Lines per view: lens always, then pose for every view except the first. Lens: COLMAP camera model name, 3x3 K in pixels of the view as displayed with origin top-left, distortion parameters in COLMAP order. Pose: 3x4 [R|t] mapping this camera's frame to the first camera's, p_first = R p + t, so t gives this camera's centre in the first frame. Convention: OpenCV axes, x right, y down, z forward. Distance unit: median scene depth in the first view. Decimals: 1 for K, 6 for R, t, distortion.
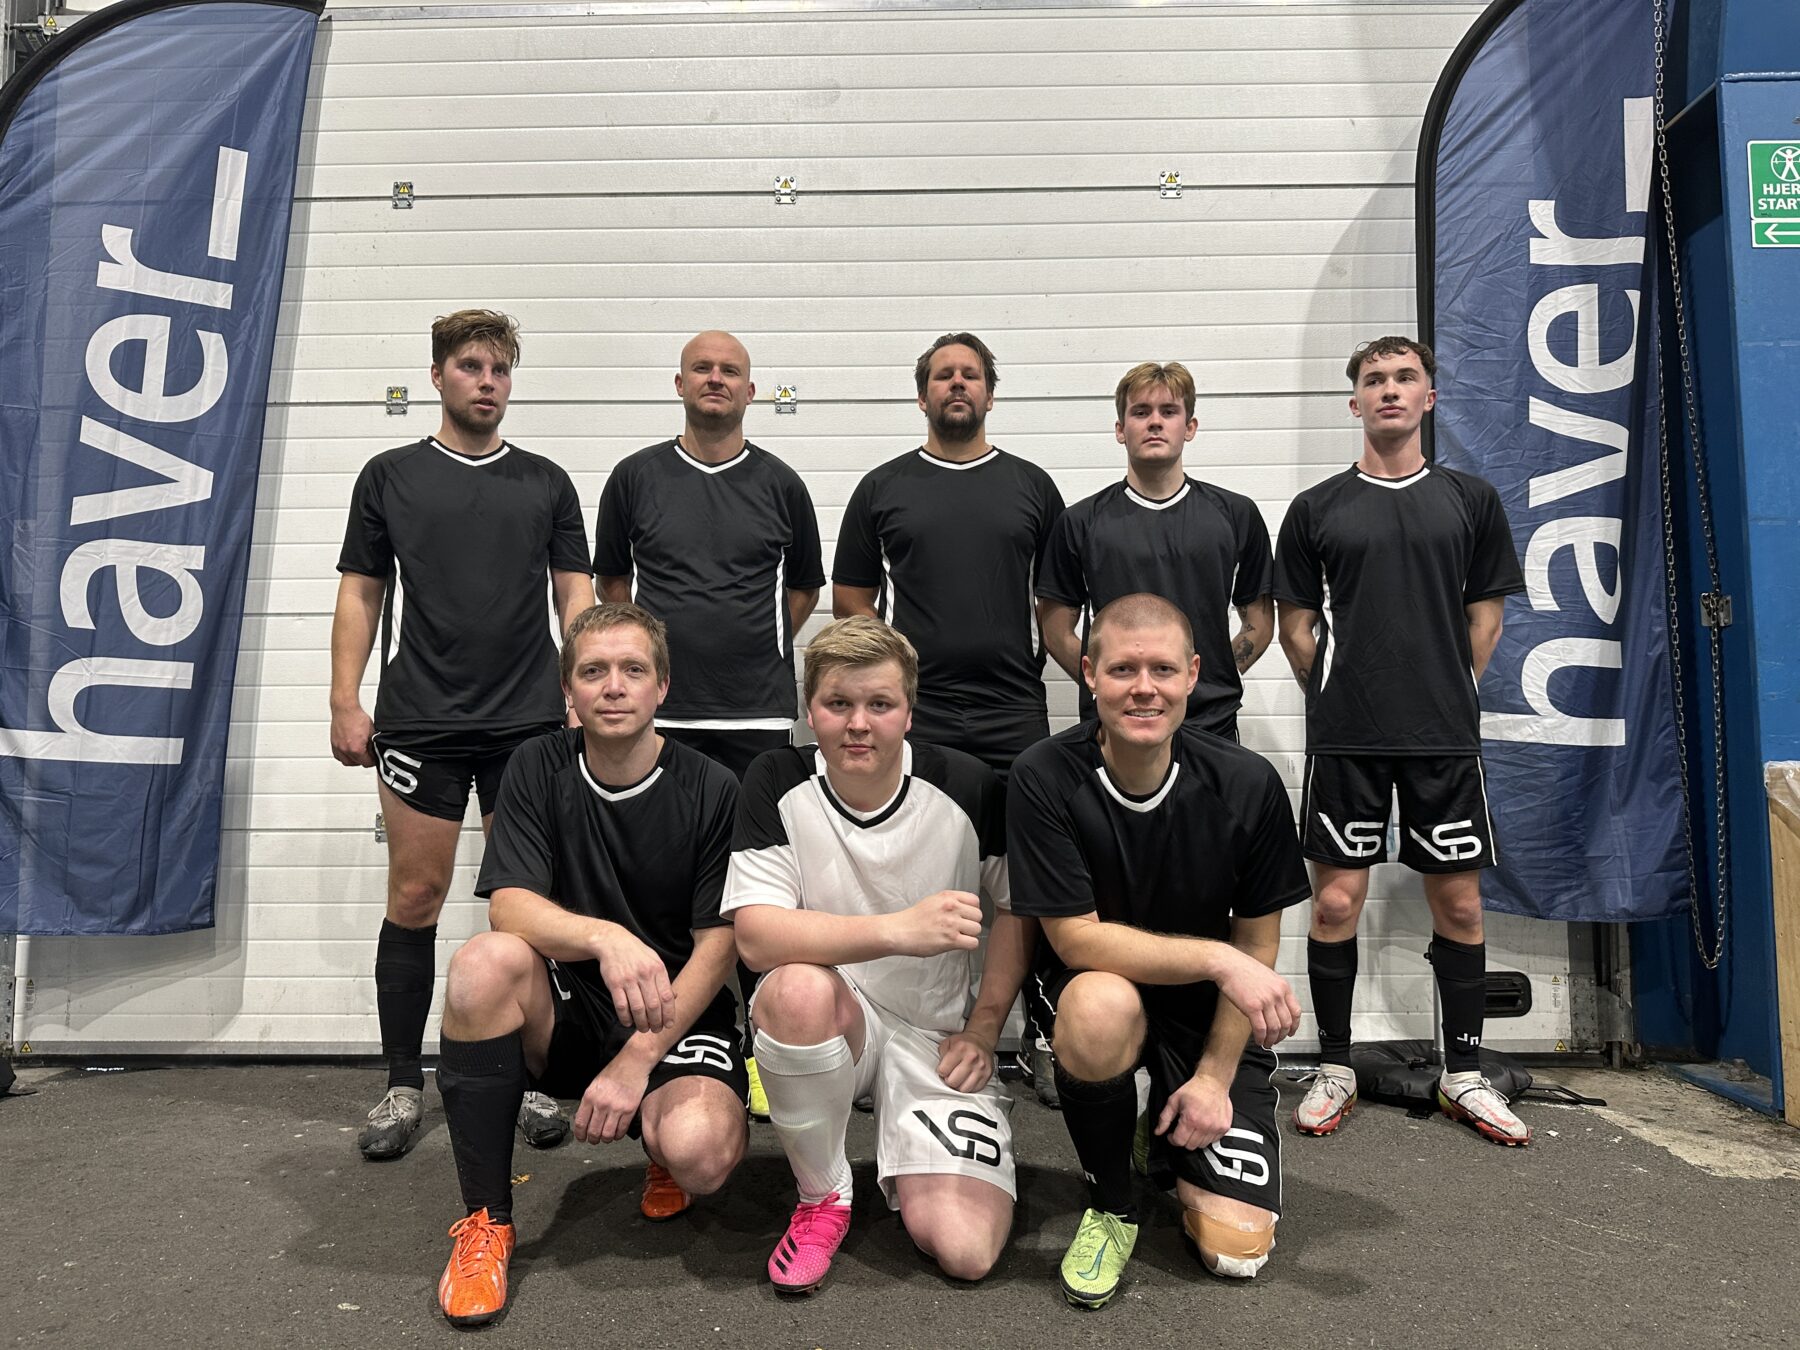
lens RADIAL K [[1313.6, 0, 901.0], [0, 1313.6, 671.1], [0, 0, 1]] dist [-0.002487, -0.007628]
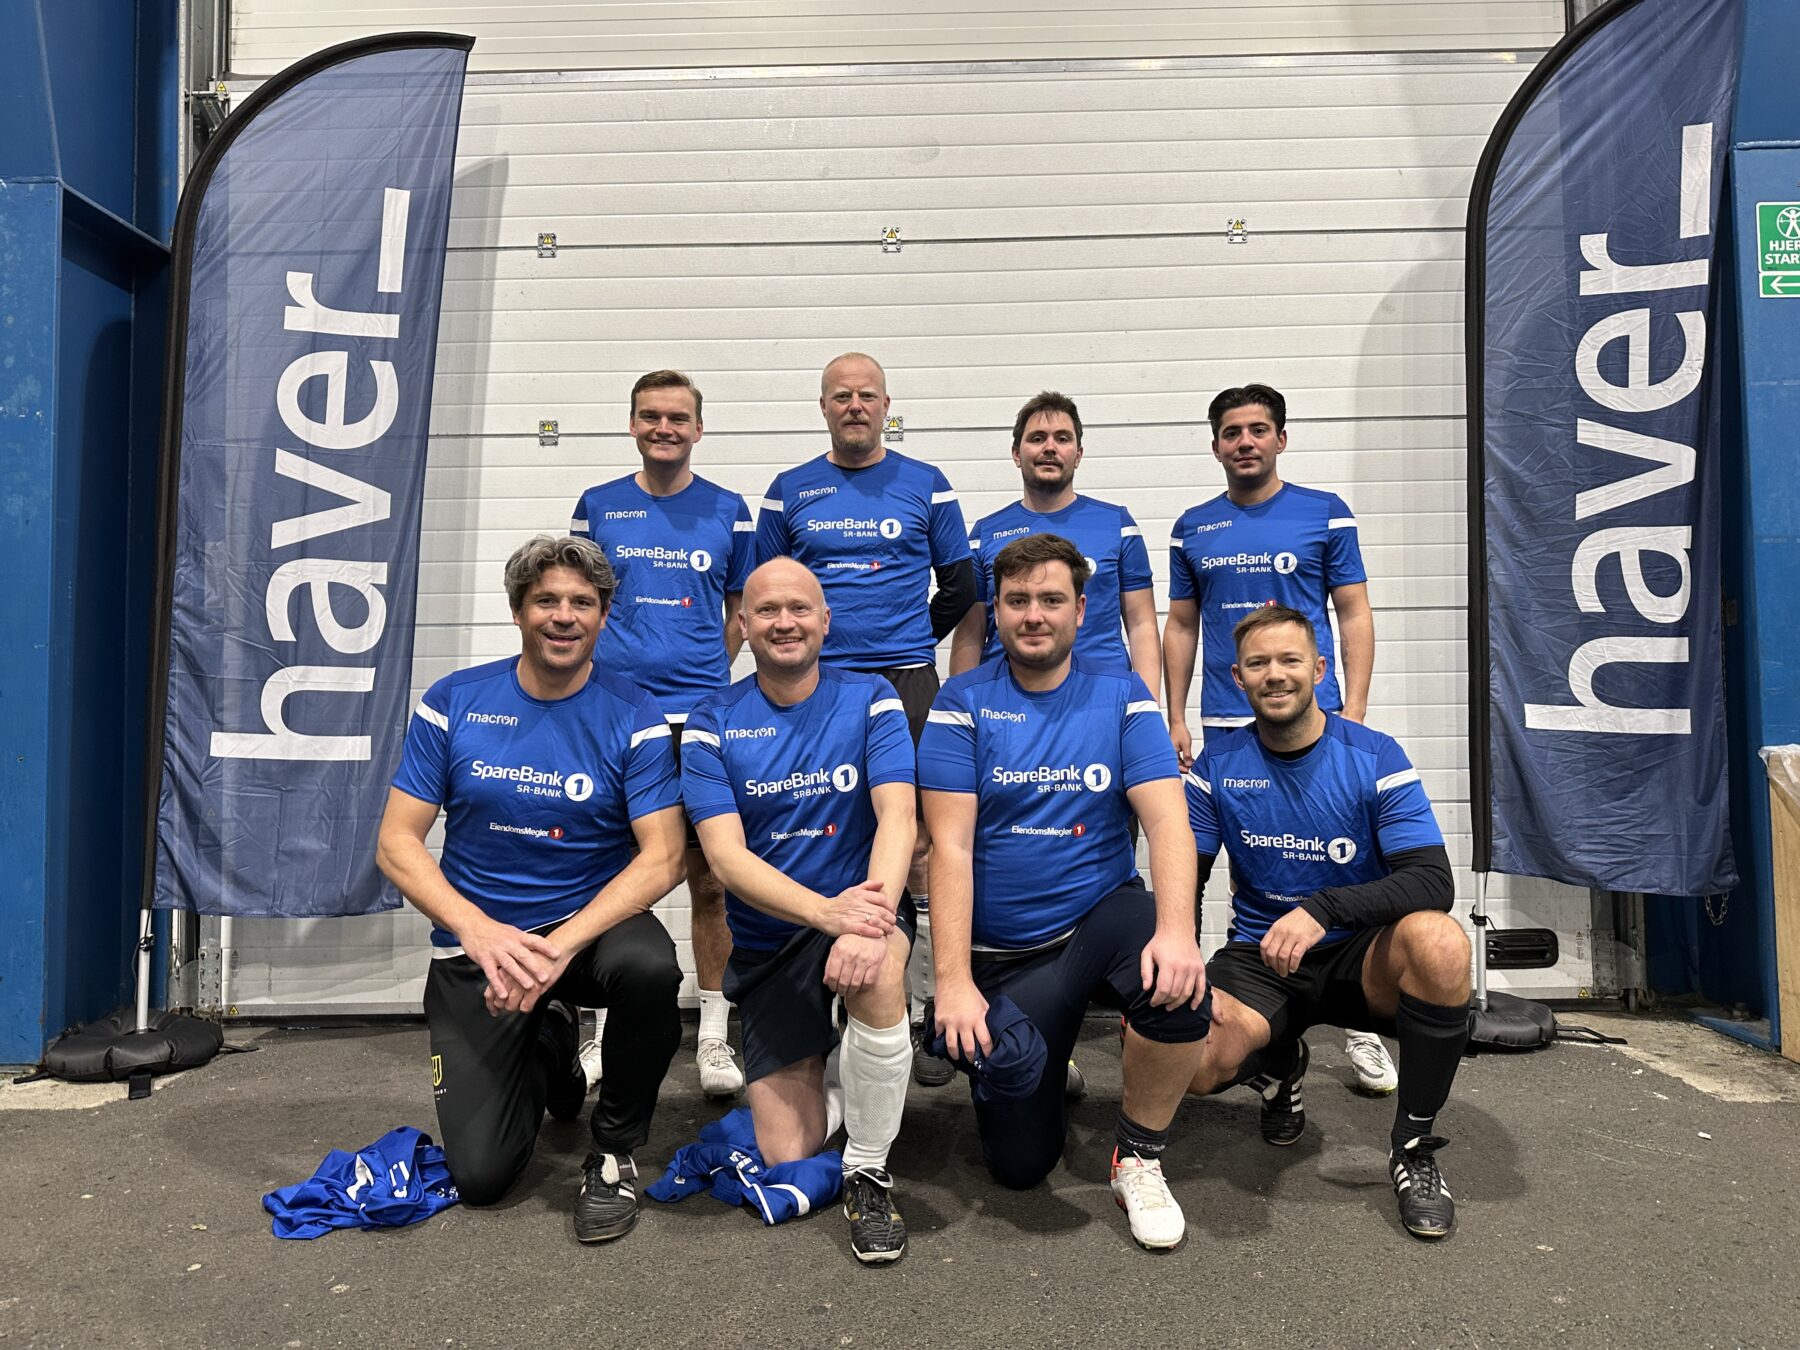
lens RADIAL K [[1313.6, 0, 898.3], [0, 1313.6, 663.4], [0, 0, 1]] dist [-0.002487, -0.007628]
pose [[0.999941, -0.010151, 0.003983, -0.094606], [0.010031, 0.999528, 0.029048, -0.040047], [-0.004276, -0.029006, 0.999570, -0.129171]]
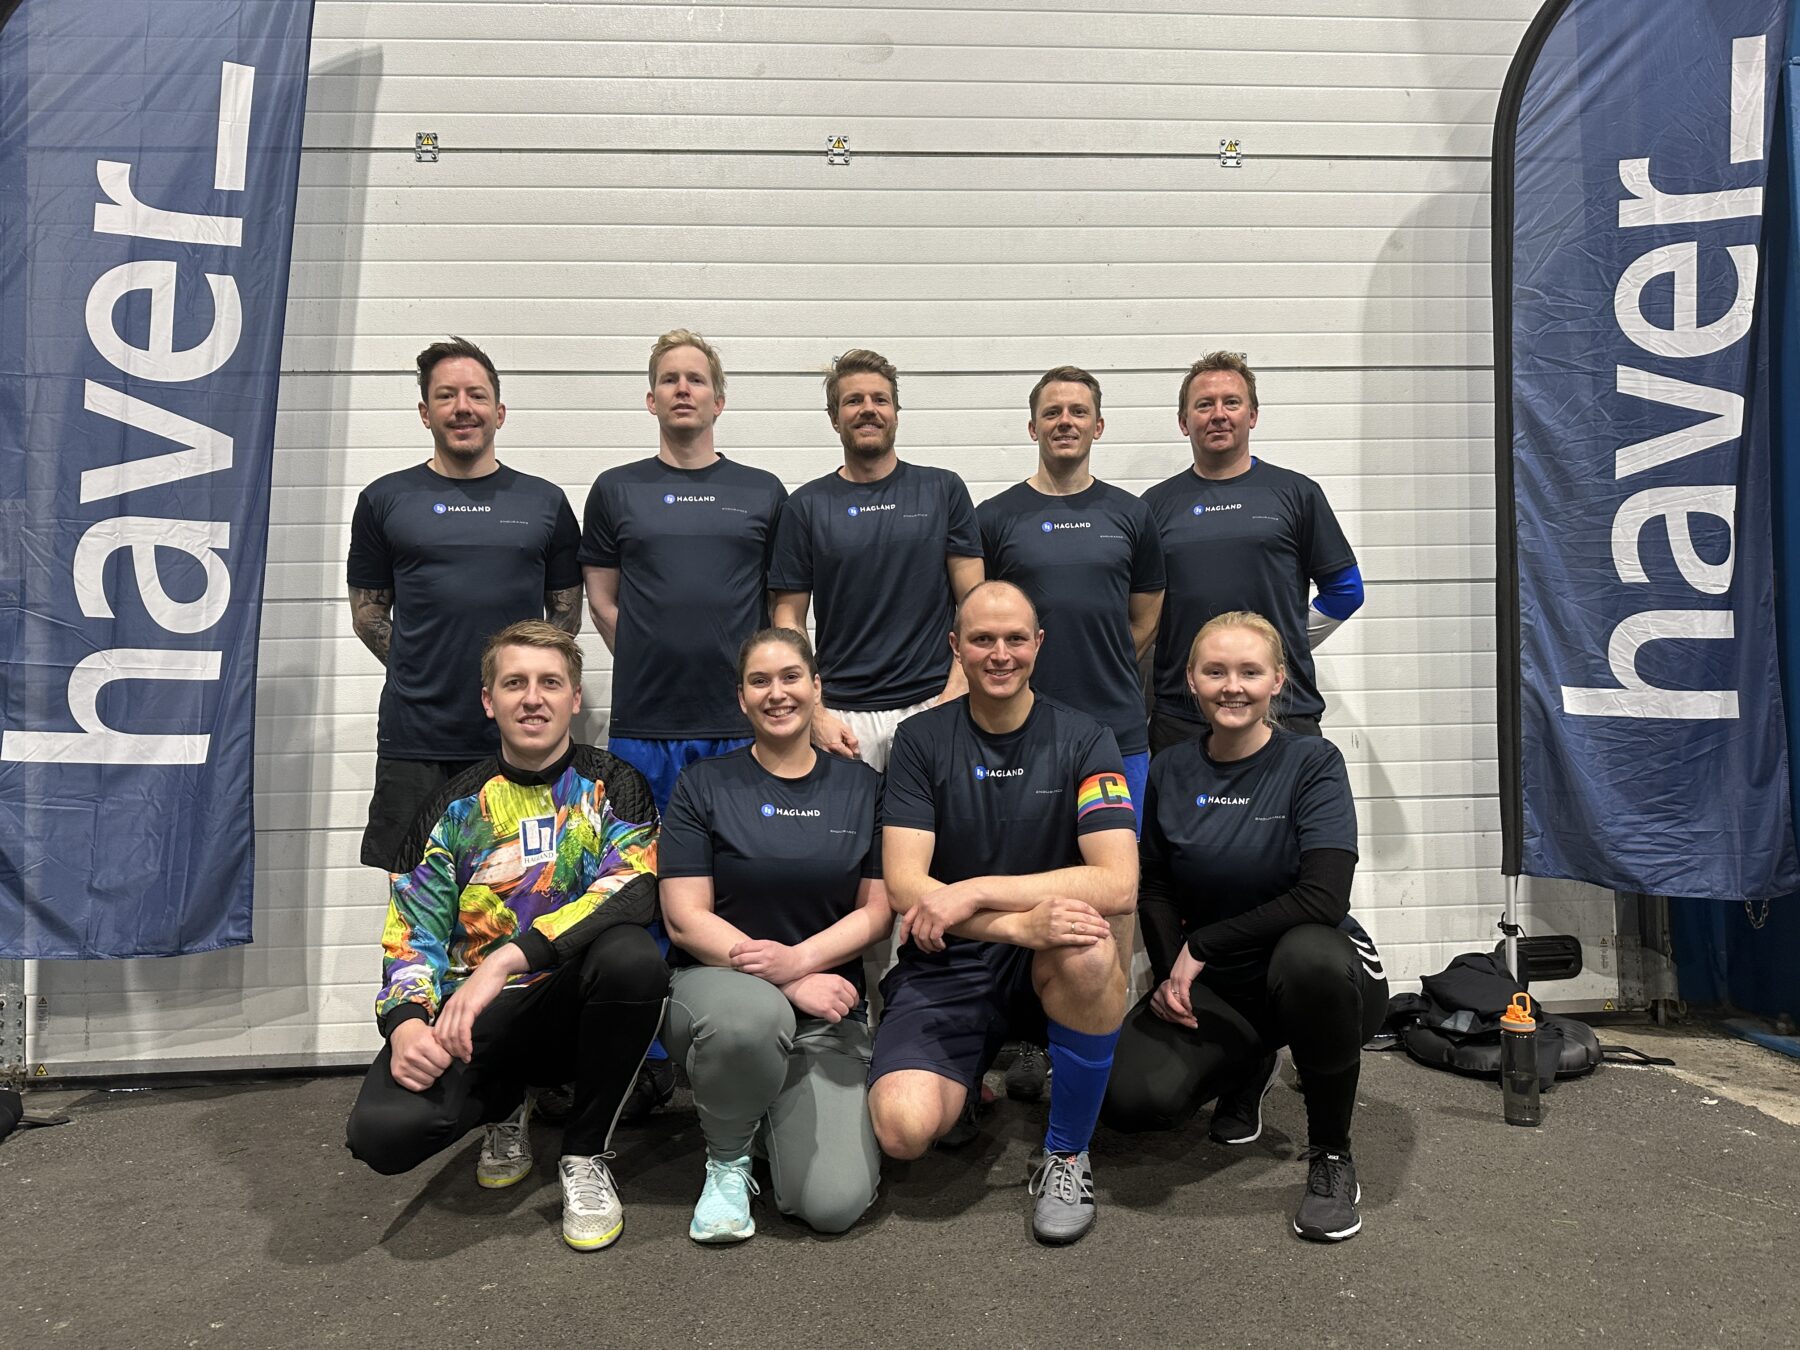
lens RADIAL K [[1313.6, 0, 905.6], [0, 1313.6, 671.7], [0, 0, 1]] dist [-0.002487, -0.007628]
pose [[0.995683, -0.015257, 0.091555, -0.139075], [0.011775, 0.999191, 0.038448, -0.023783], [-0.092067, -0.037203, 0.995058, 0.030310]]
